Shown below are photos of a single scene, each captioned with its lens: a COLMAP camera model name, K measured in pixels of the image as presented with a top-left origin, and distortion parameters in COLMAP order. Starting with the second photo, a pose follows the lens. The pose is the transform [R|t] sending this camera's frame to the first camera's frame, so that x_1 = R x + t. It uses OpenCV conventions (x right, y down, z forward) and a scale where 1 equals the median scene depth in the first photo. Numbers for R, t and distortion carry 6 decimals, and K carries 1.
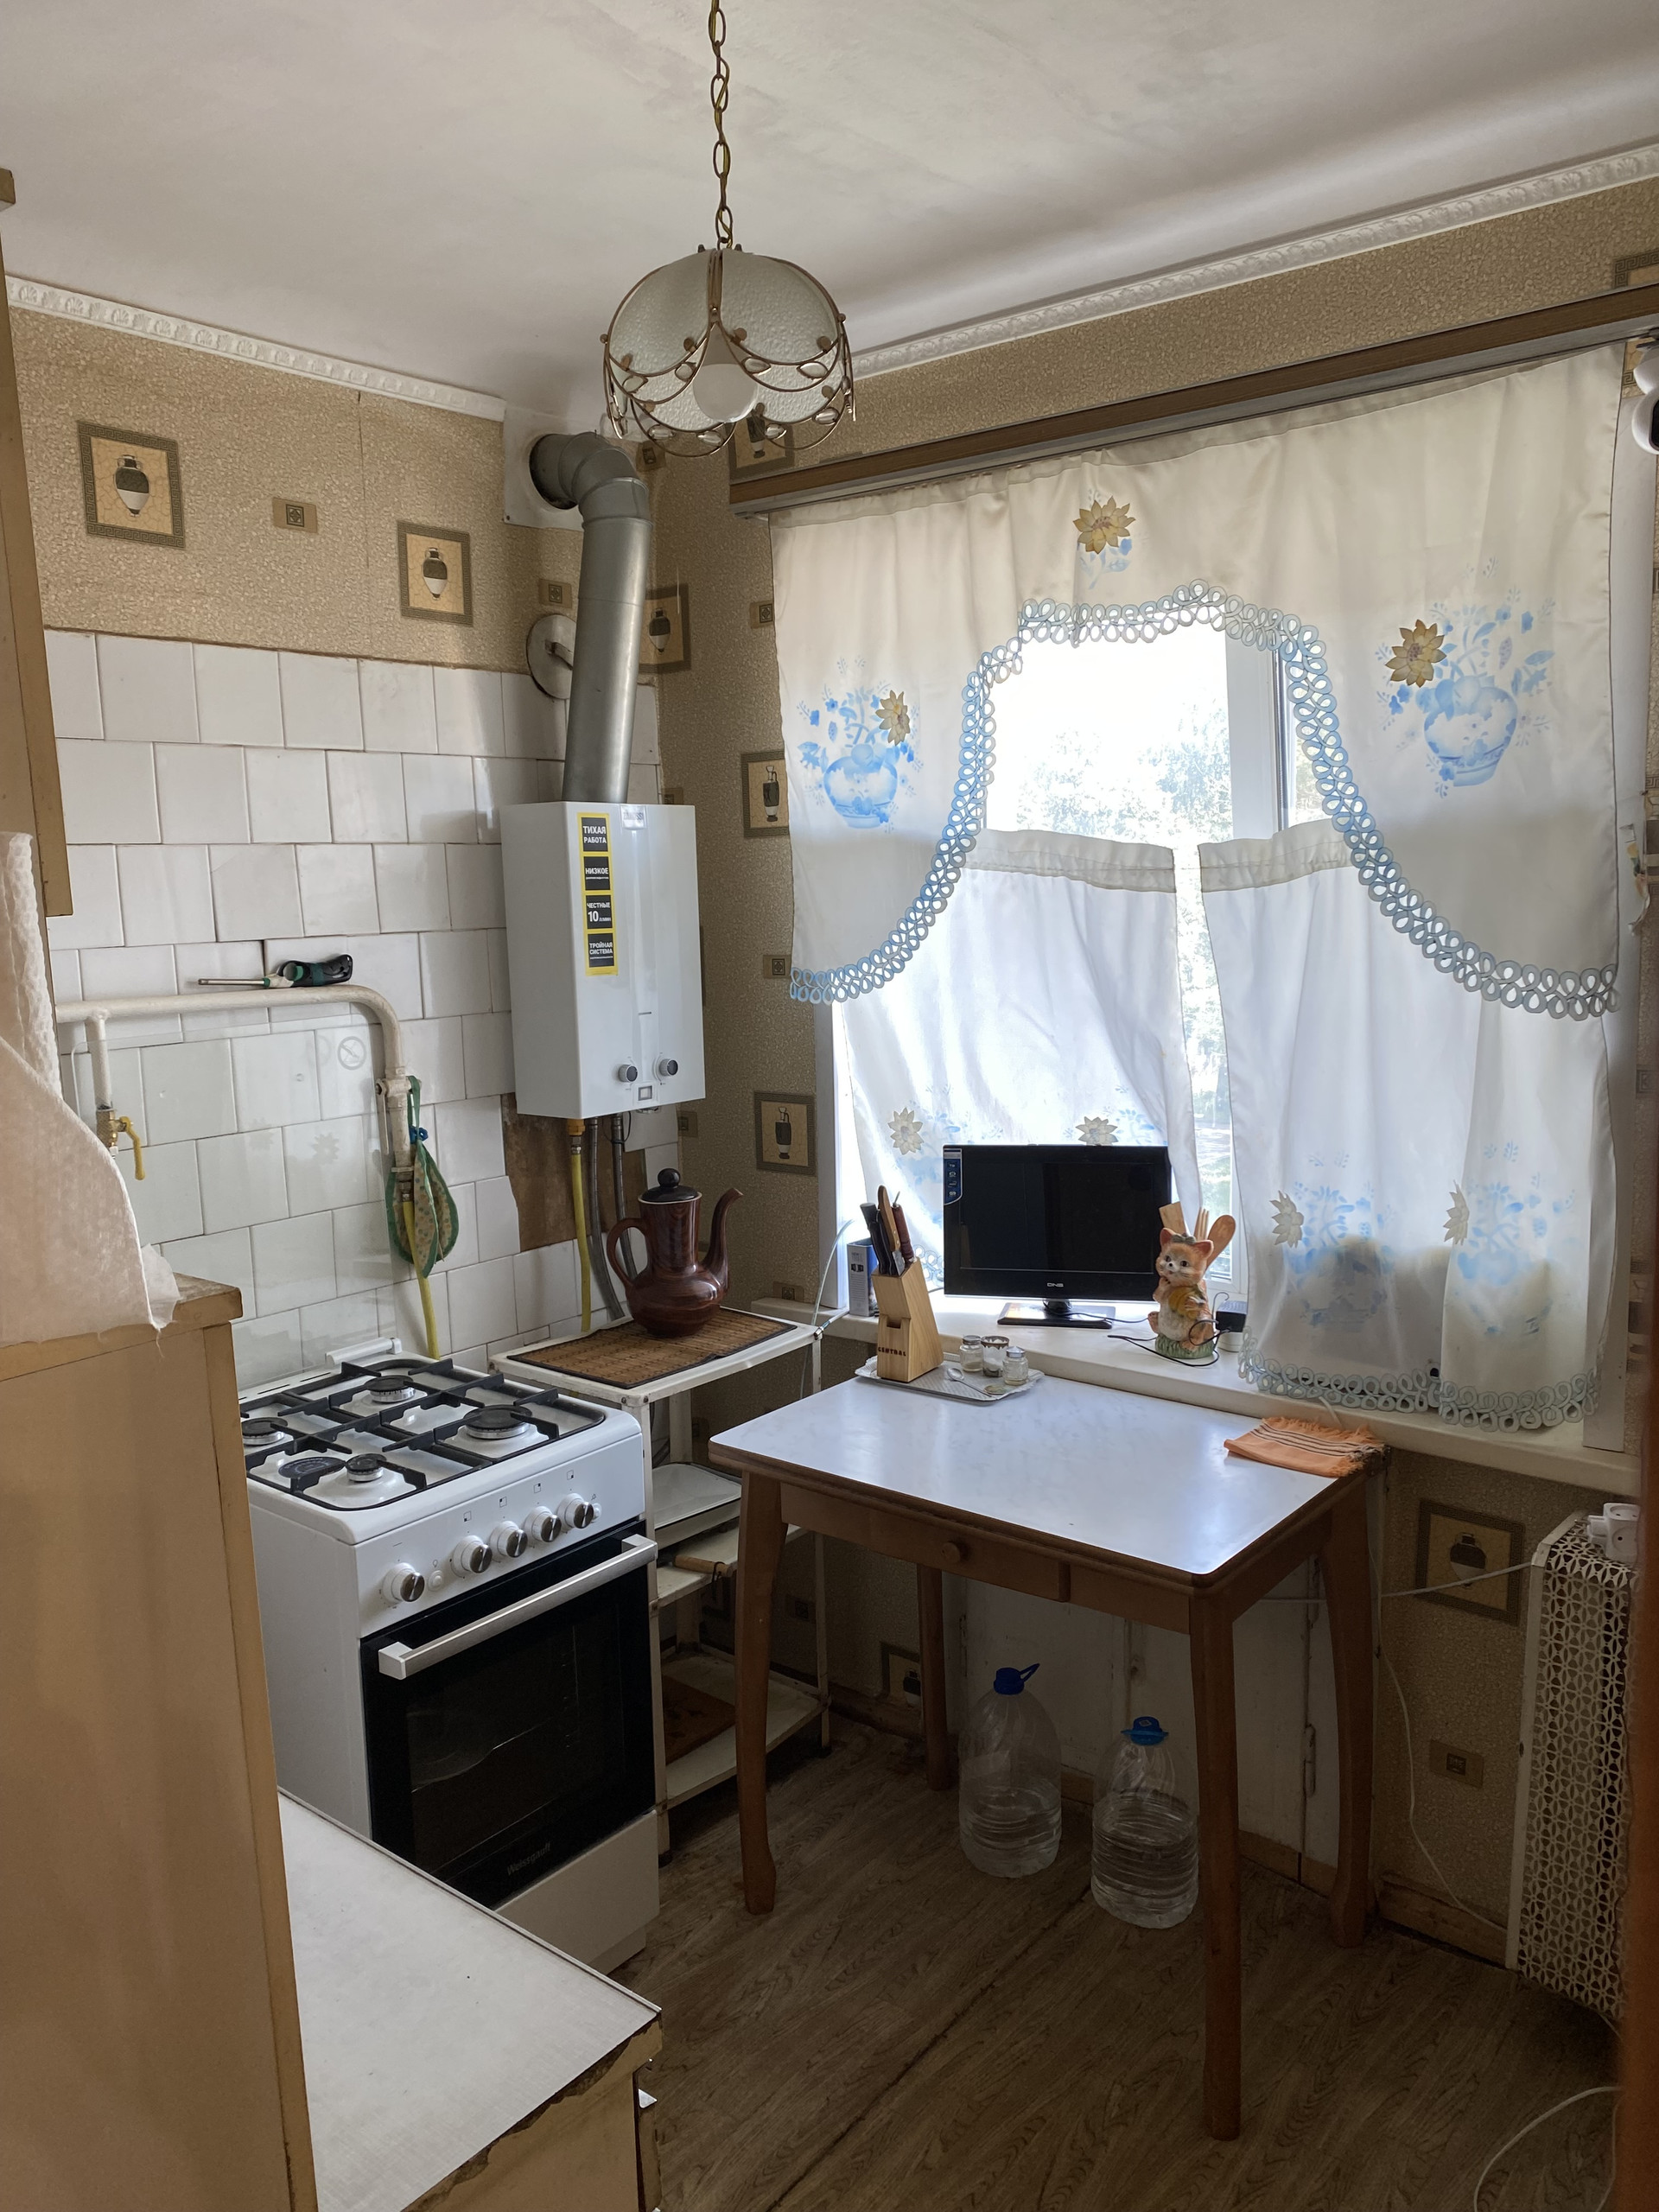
lens RADIAL K [[1651.9, 0, 846.6], [0, 1651.9, 1105.4], [0, 0, 1]] dist [0.043742, -0.060455]
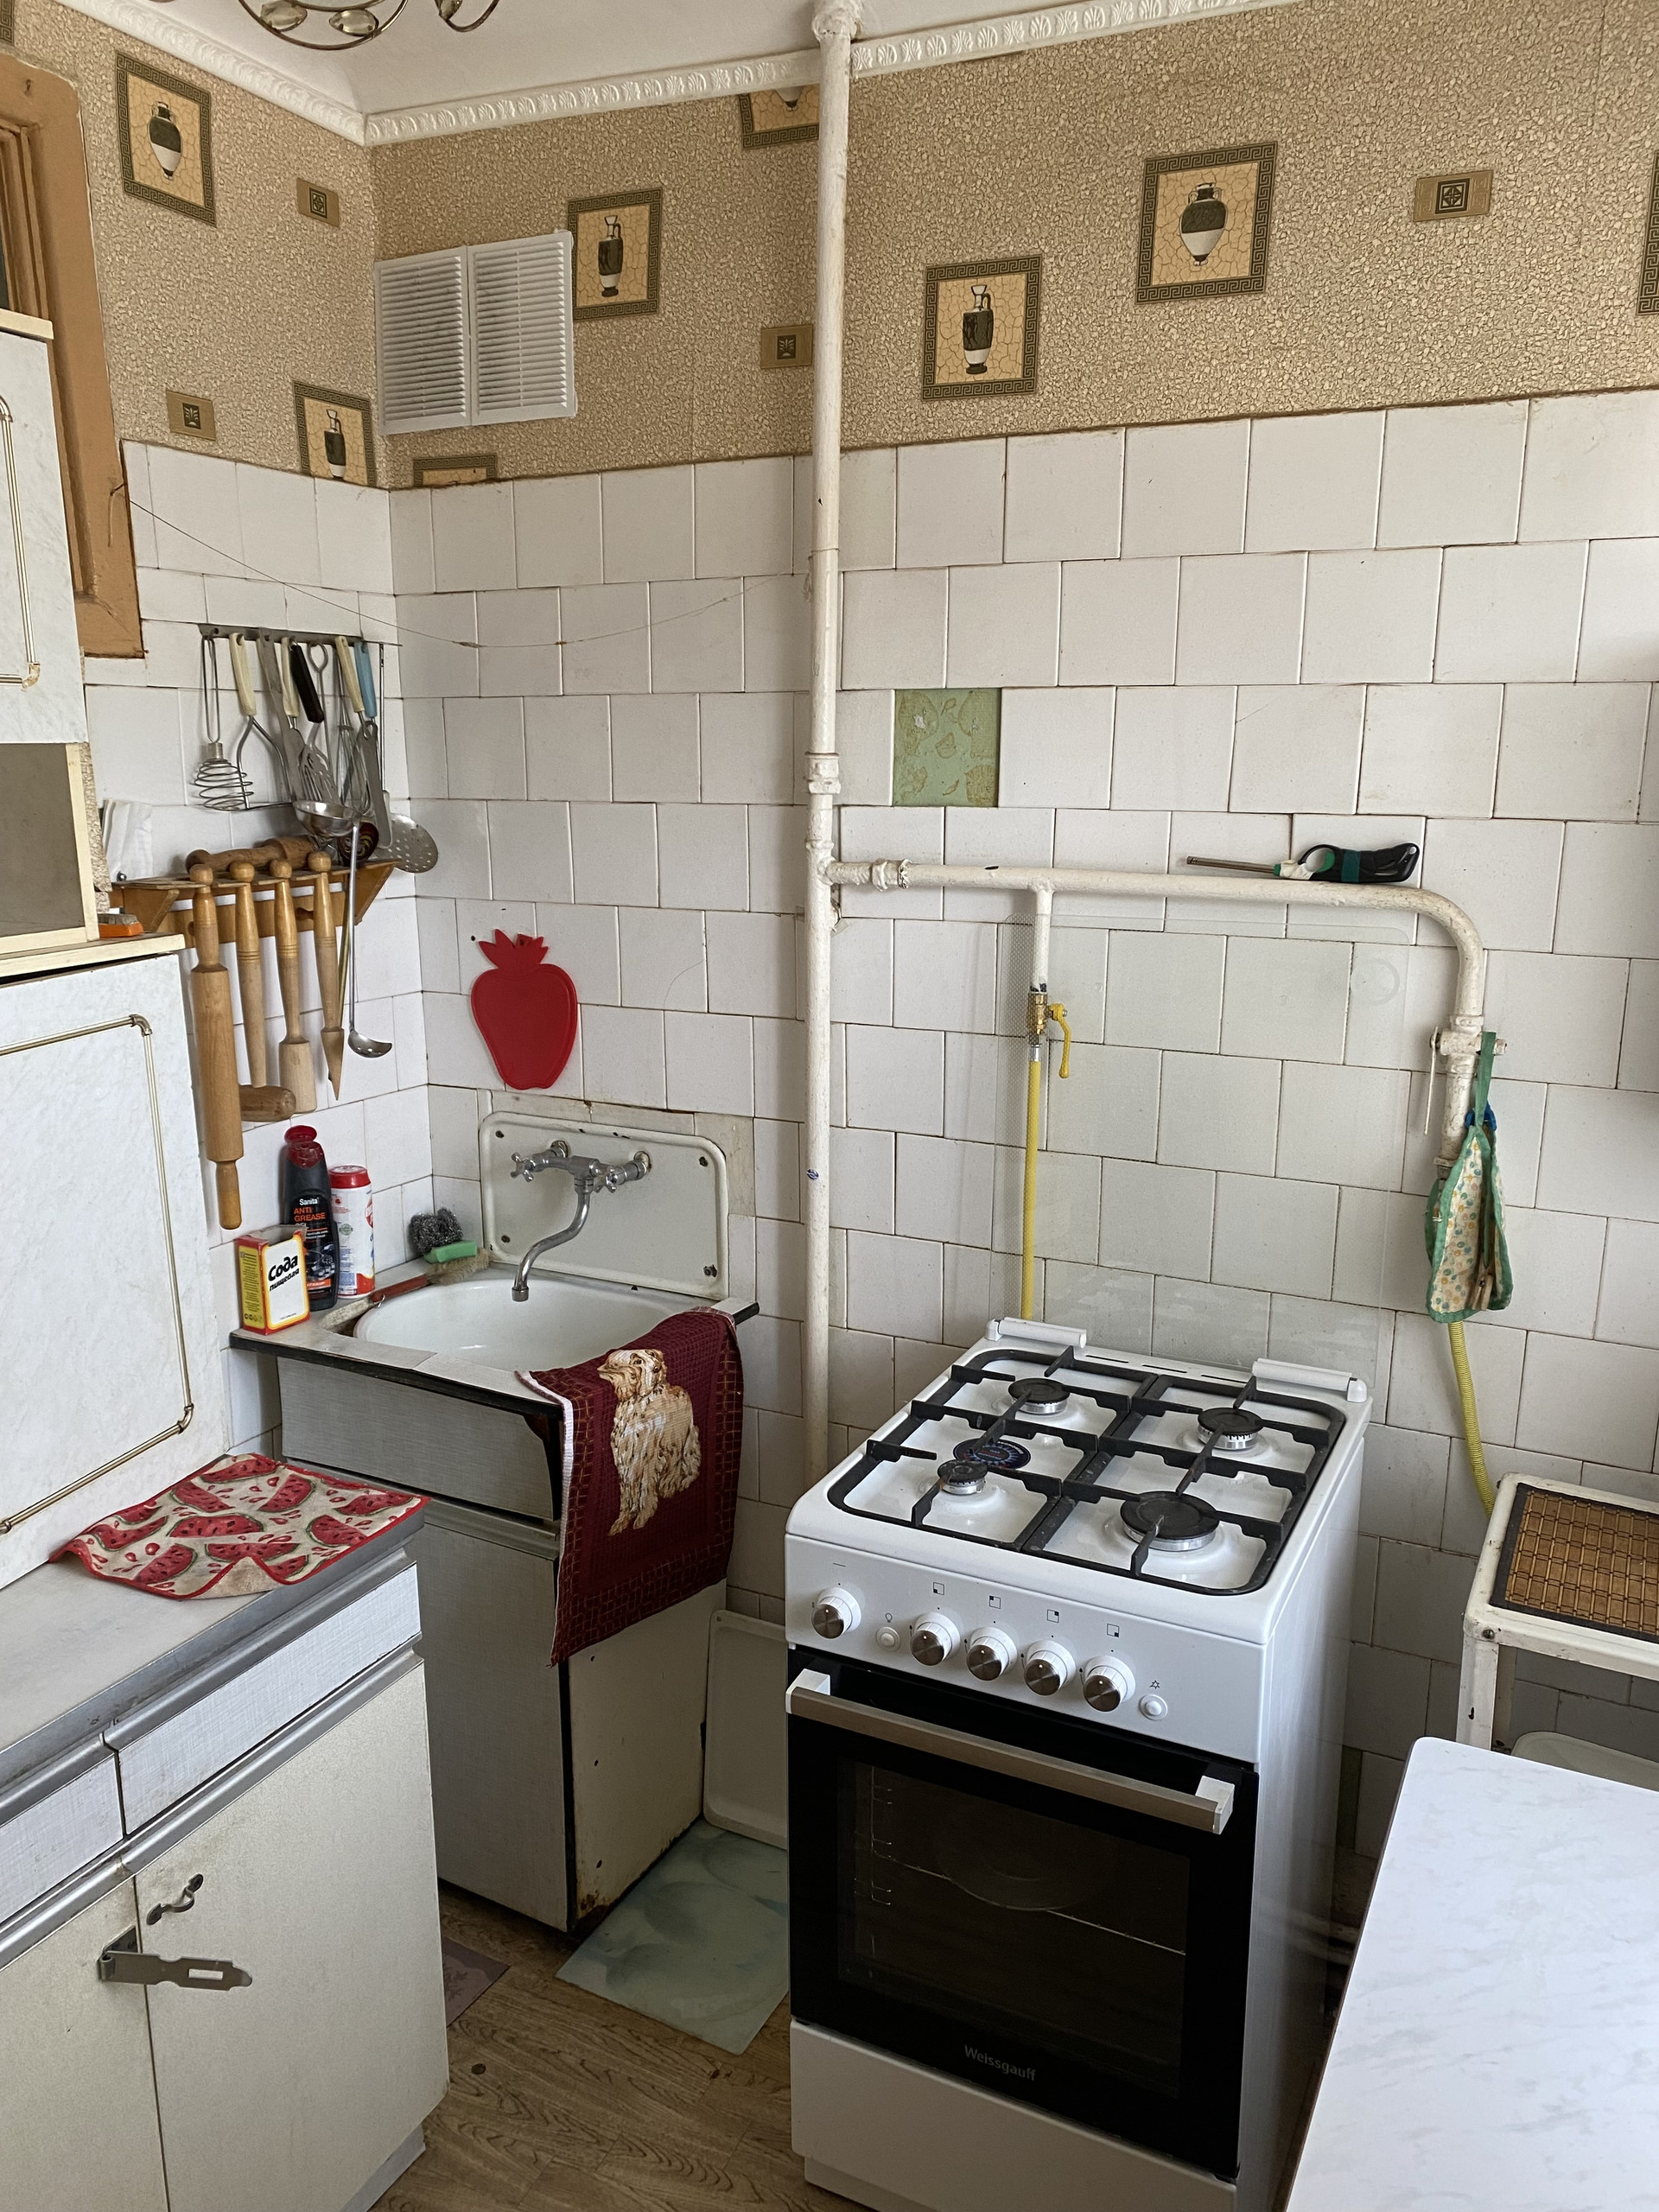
lens RADIAL K [[1651.9, 0, 837.2], [0, 1651.9, 1119.1], [0, 0, 1]] dist [0.043742, -0.060455]
pose [[0.228064, 0.239472, -0.943737, 0.340681], [-0.154334, 0.965919, 0.207804, -0.087456], [0.961337, 0.098258, 0.257250, 0.597414]]
